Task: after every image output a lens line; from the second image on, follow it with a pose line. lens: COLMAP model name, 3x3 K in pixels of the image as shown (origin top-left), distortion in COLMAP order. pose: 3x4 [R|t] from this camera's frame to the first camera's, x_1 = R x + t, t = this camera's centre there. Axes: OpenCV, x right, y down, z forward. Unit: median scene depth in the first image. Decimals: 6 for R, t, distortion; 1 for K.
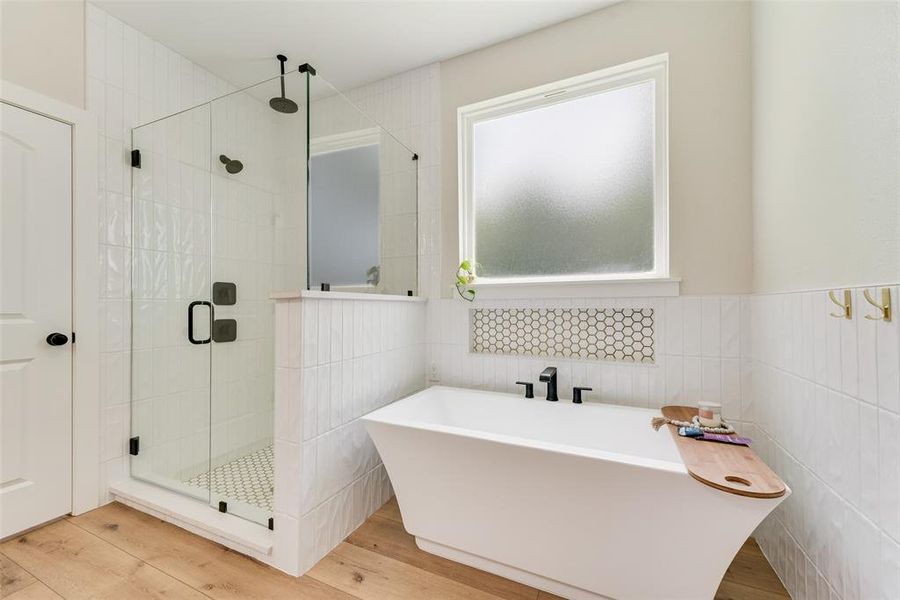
lens RADIAL K [[358.6, 0, 454.4], [0, 358.6, 301.4], [0, 0, 1]] dist [0.004377, 0.000065]
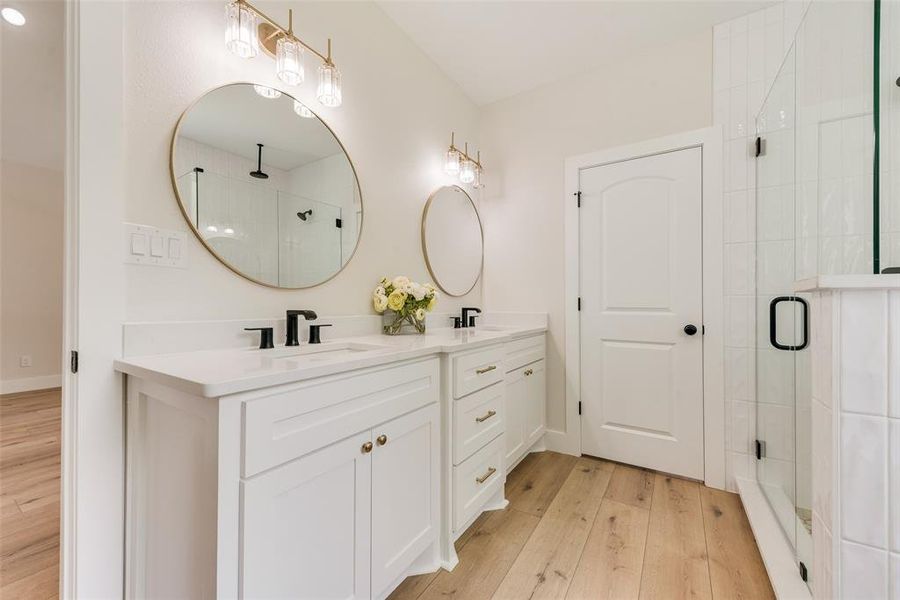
lens RADIAL K [[358.6, 0, 454.6], [0, 358.6, 303.5], [0, 0, 1]] dist [0.004377, 0.000065]
pose [[-0.140376, 0.003226, -0.990093, 0.206076], [0.005440, 0.999982, 0.002487, 0.009458], [0.990083, -0.005037, -0.140391, 0.406267]]
